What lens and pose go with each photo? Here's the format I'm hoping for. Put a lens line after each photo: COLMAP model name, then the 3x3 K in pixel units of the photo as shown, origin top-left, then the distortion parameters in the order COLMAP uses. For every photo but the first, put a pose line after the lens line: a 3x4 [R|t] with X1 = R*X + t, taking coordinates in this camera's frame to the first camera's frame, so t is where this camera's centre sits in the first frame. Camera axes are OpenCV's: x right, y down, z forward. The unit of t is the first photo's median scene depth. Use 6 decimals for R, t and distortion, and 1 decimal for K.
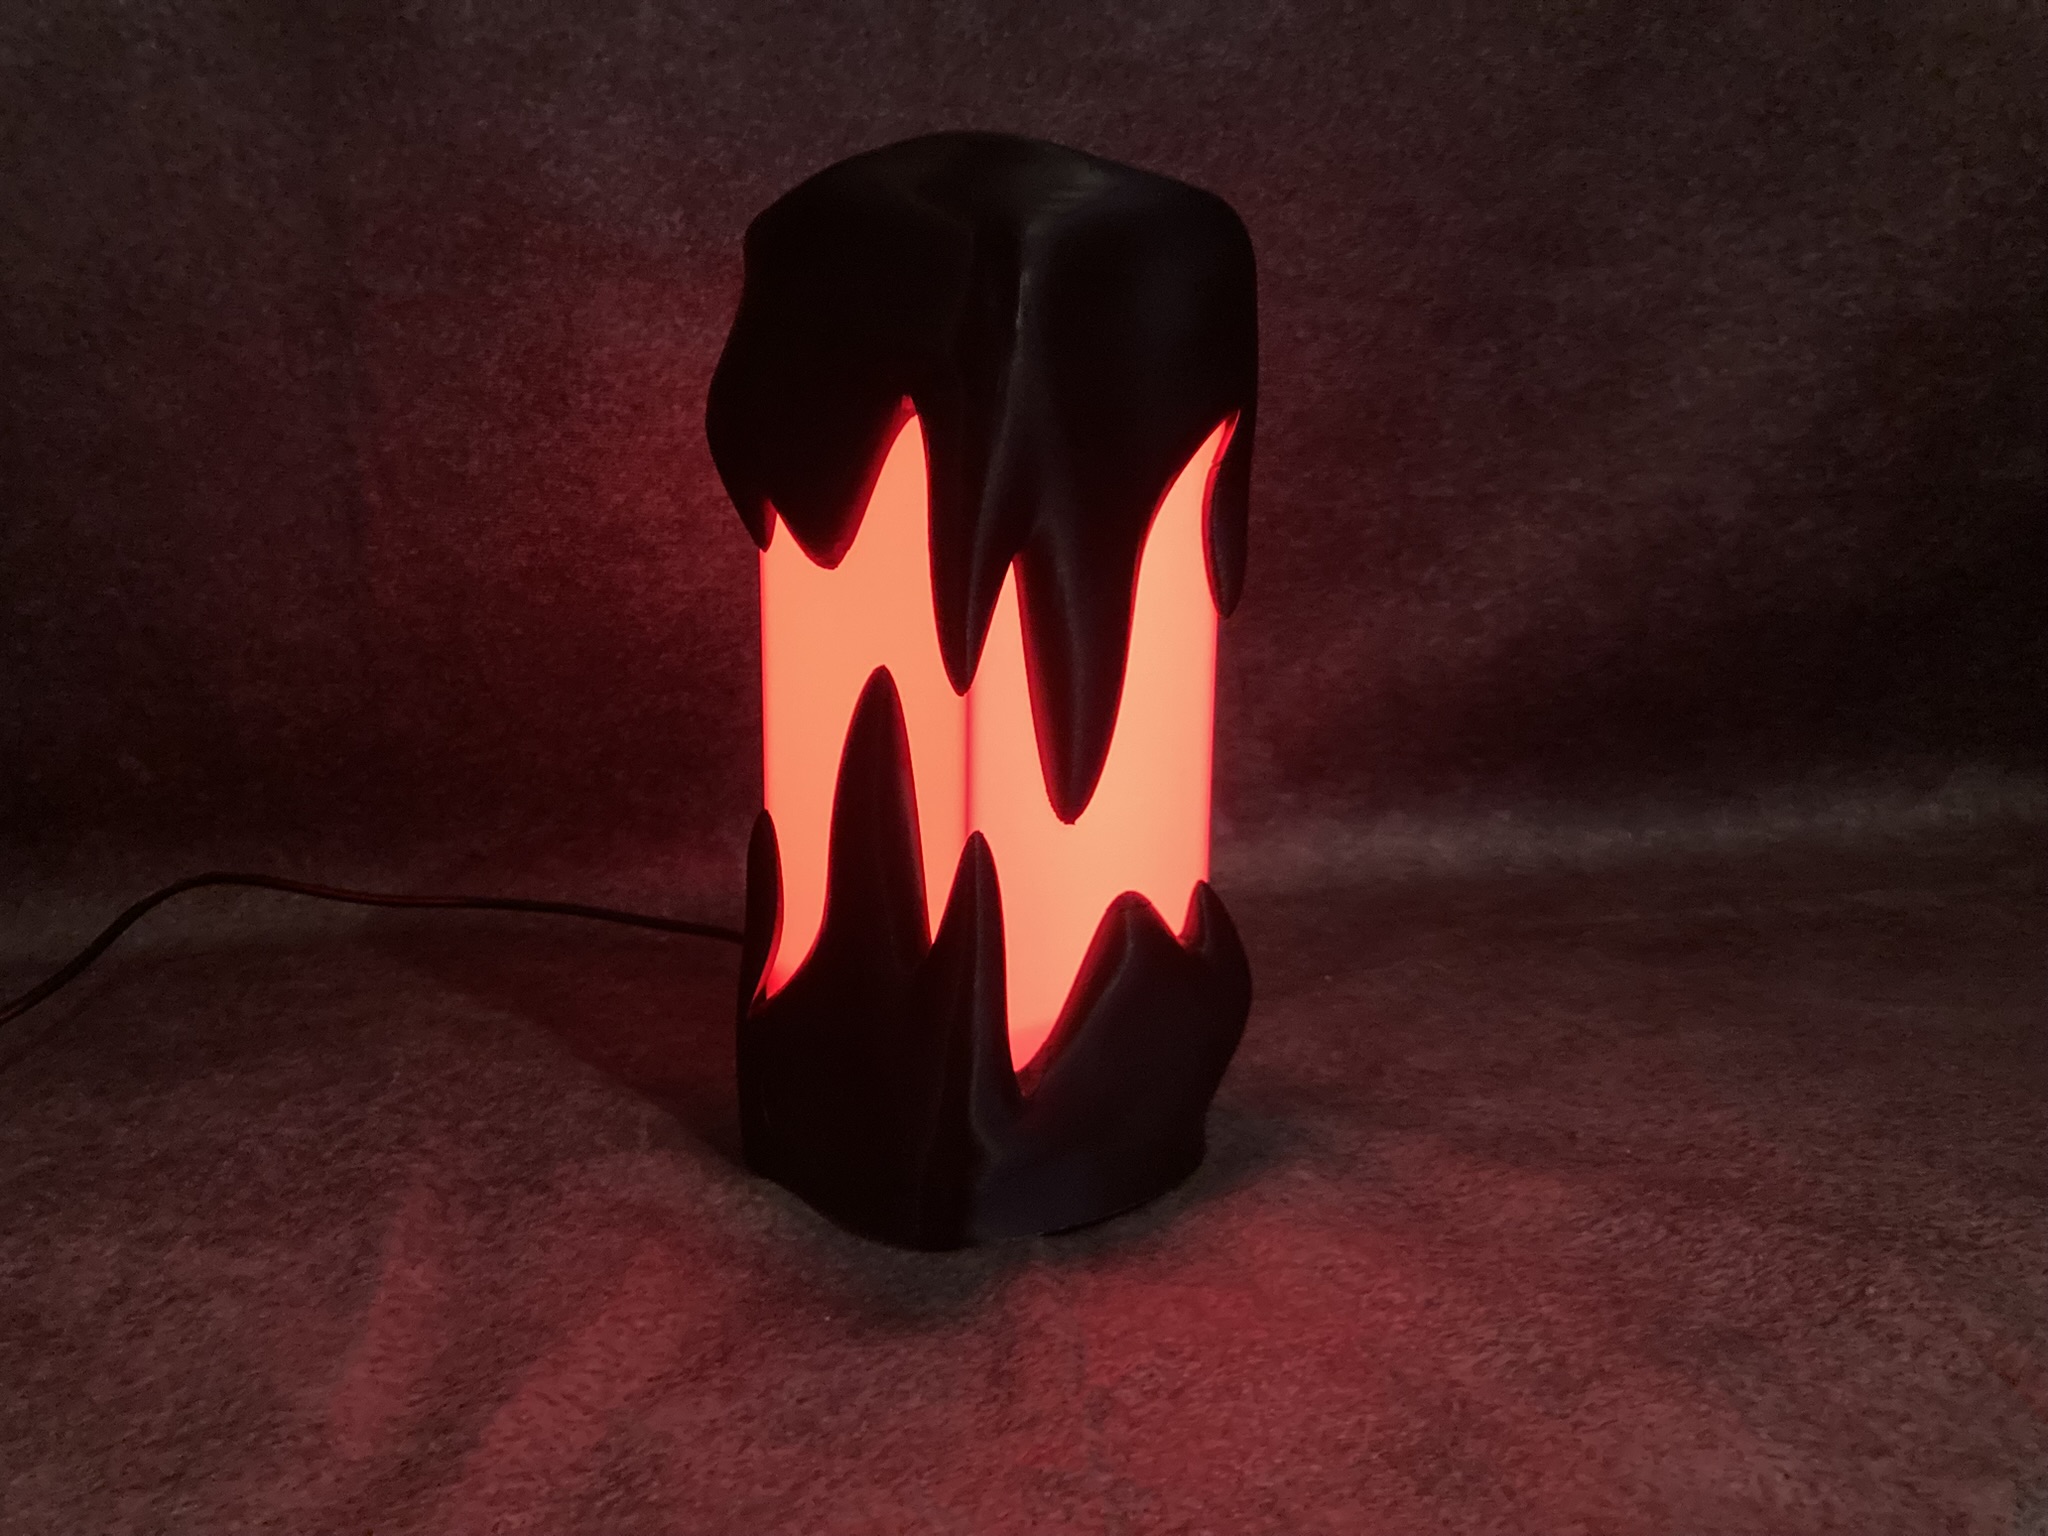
lens RADIAL K [[1767.9, 0, 1035.3], [0, 1767.9, 725.6], [0, 0, 1]] dist [-0.003889, 0.018295]
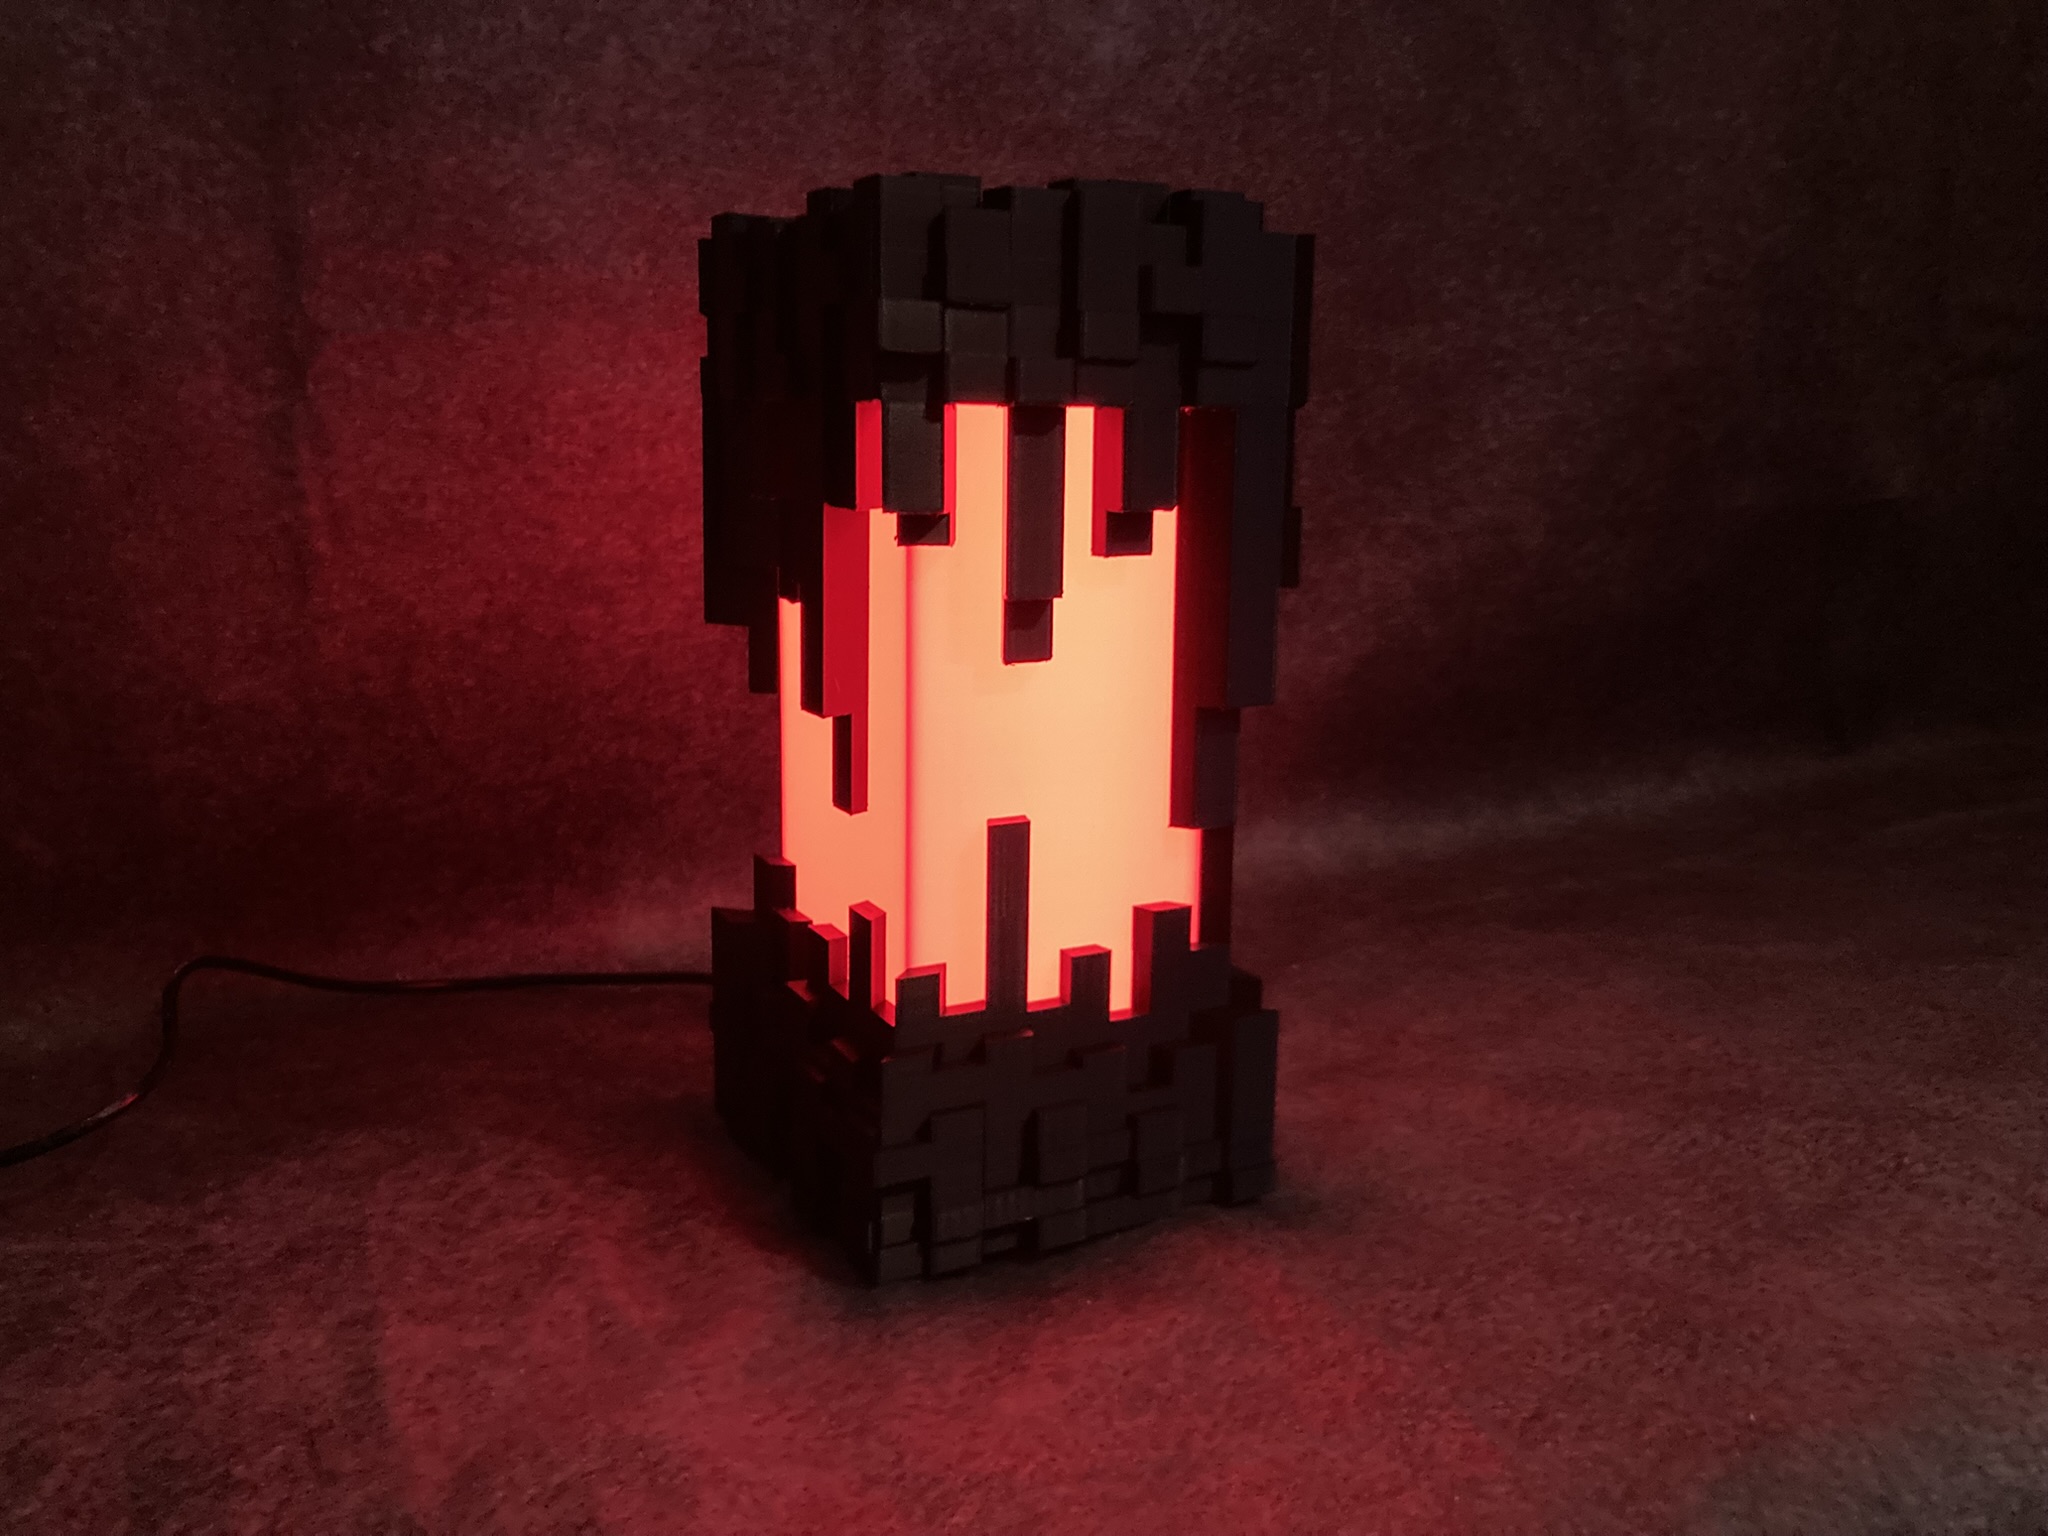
lens RADIAL K [[1767.9, 0, 1042.4], [0, 1767.9, 708.1], [0, 0, 1]] dist [-0.003889, 0.018295]
pose [[0.959672, -0.045166, 0.277469, -0.272022], [0.057523, 0.997675, -0.036552, 0.014298], [-0.275173, 0.051039, 0.960039, -0.009006]]
